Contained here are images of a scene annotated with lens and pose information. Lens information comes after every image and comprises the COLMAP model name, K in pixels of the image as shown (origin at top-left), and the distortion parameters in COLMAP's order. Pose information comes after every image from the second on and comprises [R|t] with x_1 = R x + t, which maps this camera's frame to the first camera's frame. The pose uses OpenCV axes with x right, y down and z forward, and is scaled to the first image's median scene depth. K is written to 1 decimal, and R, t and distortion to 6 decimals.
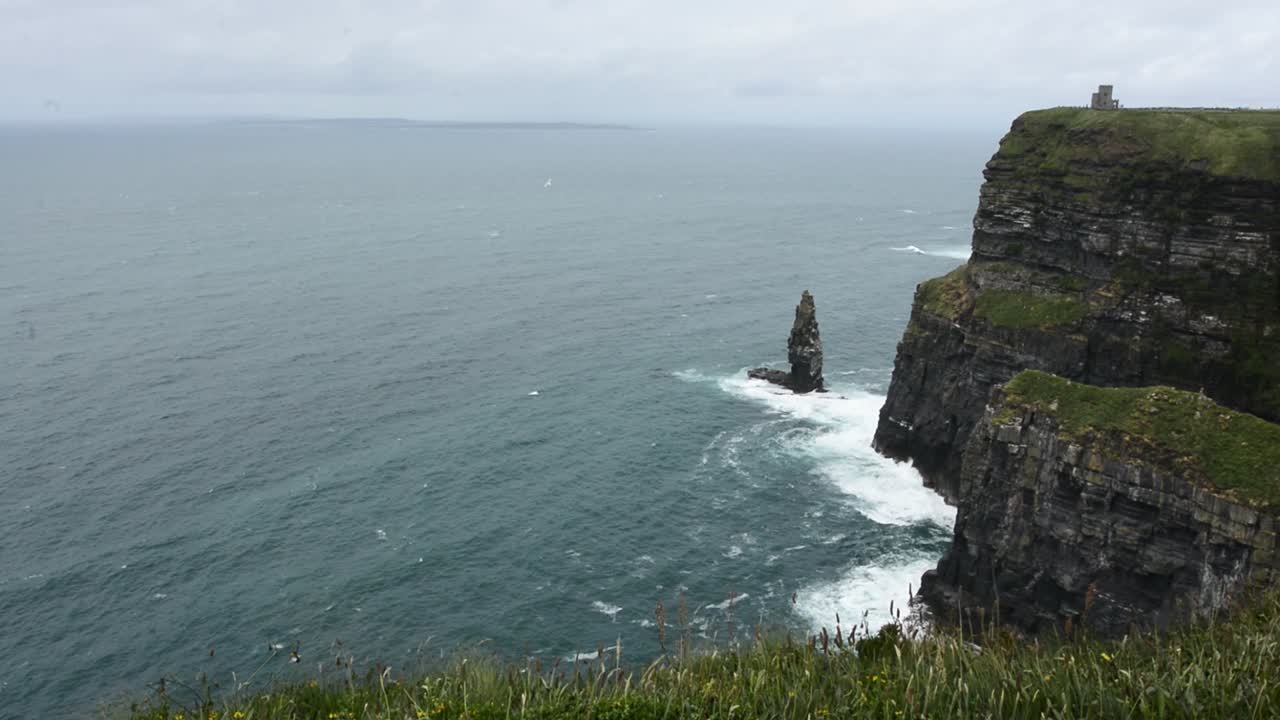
lens RADIAL K [[1014.0, 0, 640.0], [0, 1014.0, 360.0], [0, 0, 1]] dist [-0.084187, 0.055200]
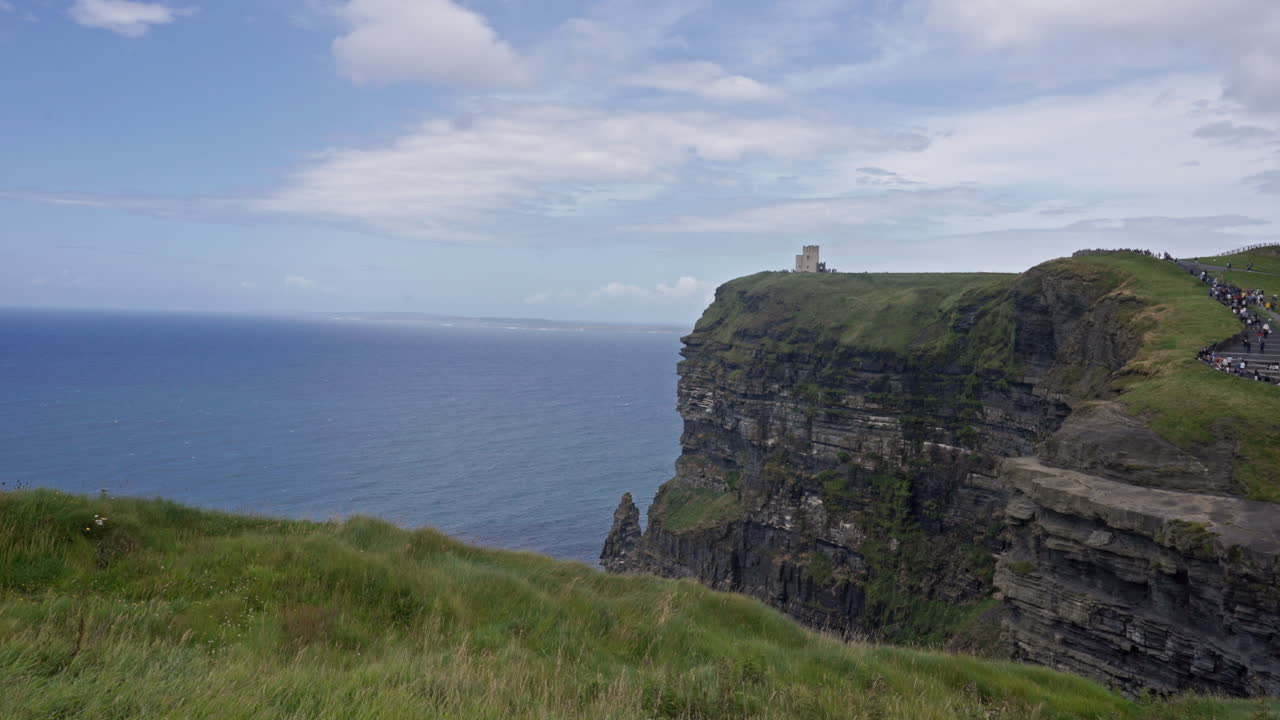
lens RADIAL K [[1109.8, 0, 640.0], [0, 1109.8, 360.0], [0, 0, 1]] dist [0.002149, -0.013205]
pose [[0.989776, 0.023945, -0.140608, 0.514203], [-0.051324, 0.979564, -0.194472, 0.007485], [0.133078, 0.199700, 0.970778, 0.103469]]
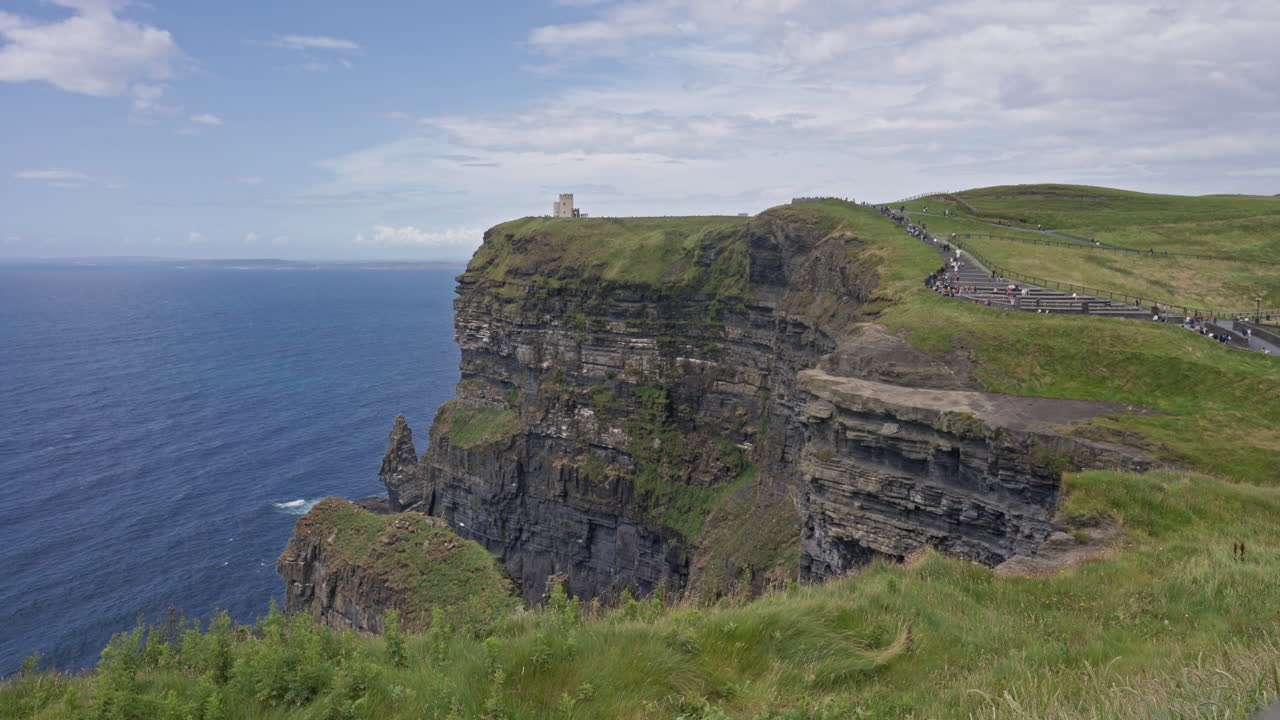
lens RADIAL K [[969.4, 0, 640.0], [0, 969.4, 360.0], [0, 0, 1]] dist [0.000057, 0.000541]
pose [[0.991936, -0.022430, 0.124737, 0.467623], [0.038036, 0.991531, -0.124173, 0.005573], [-0.120895, 0.127916, 0.984389, 0.086326]]
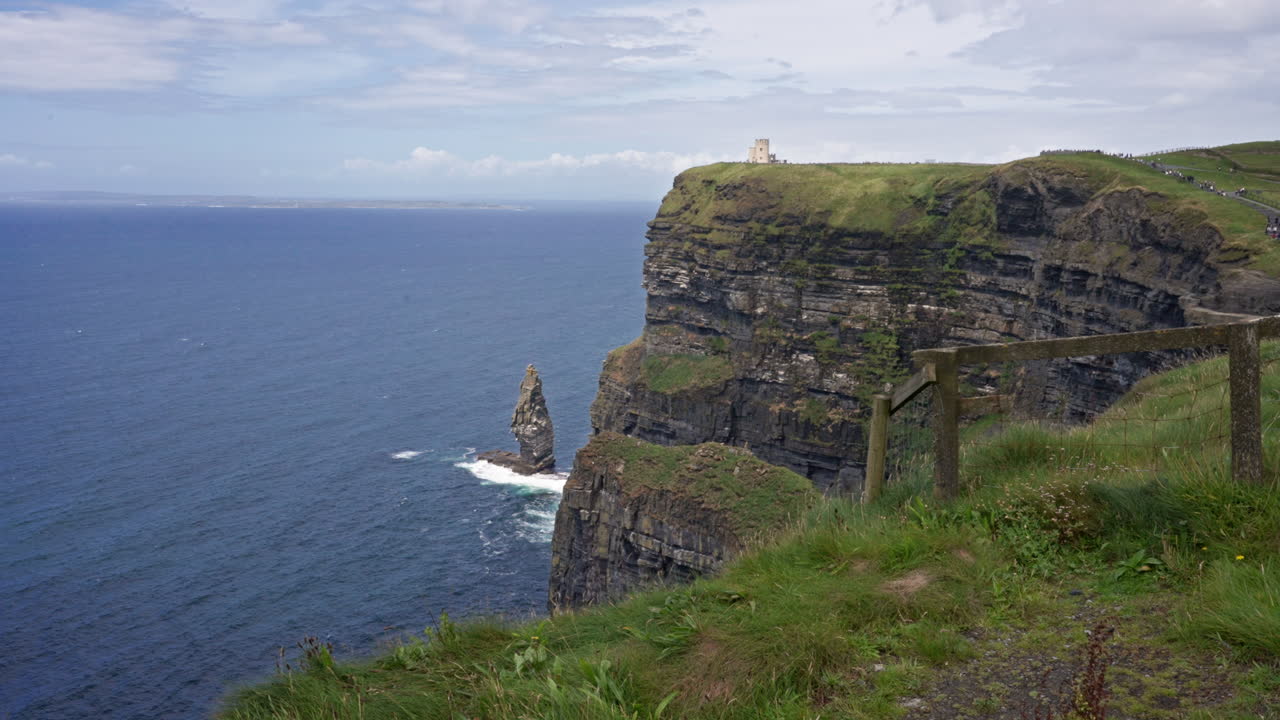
lens RADIAL K [[1109.8, 0, 640.0], [0, 1109.8, 360.0], [0, 0, 1]] dist [0.002149, -0.013205]
pose [[0.993919, -0.016005, 0.108941, 0.257736], [0.025370, 0.996047, -0.085124, 0.027625], [-0.107148, 0.087371, 0.990397, -0.037424]]
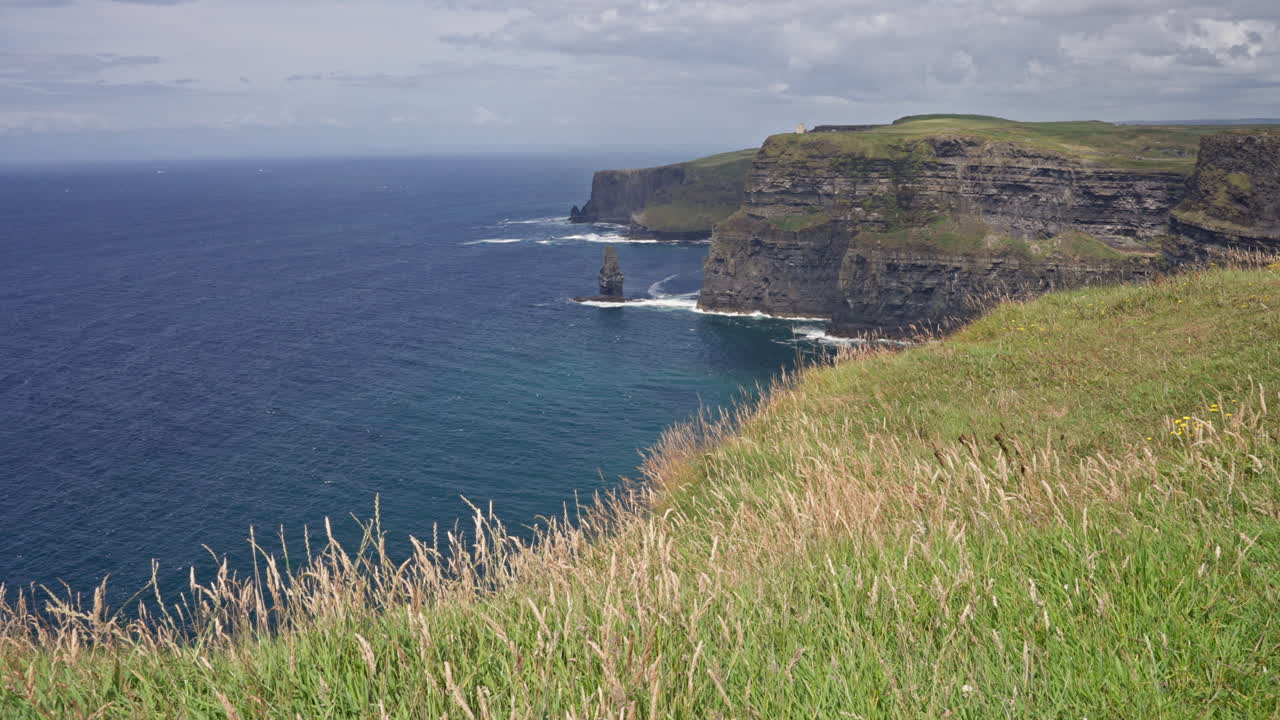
lens RADIAL K [[969.4, 0, 640.0], [0, 969.4, 360.0], [0, 0, 1]] dist [0.000057, 0.000541]
pose [[0.754406, -0.165669, 0.635157, -1.474606], [0.179217, 0.982848, 0.043493, 0.106488], [-0.631469, 0.081019, 0.771157, -0.494320]]
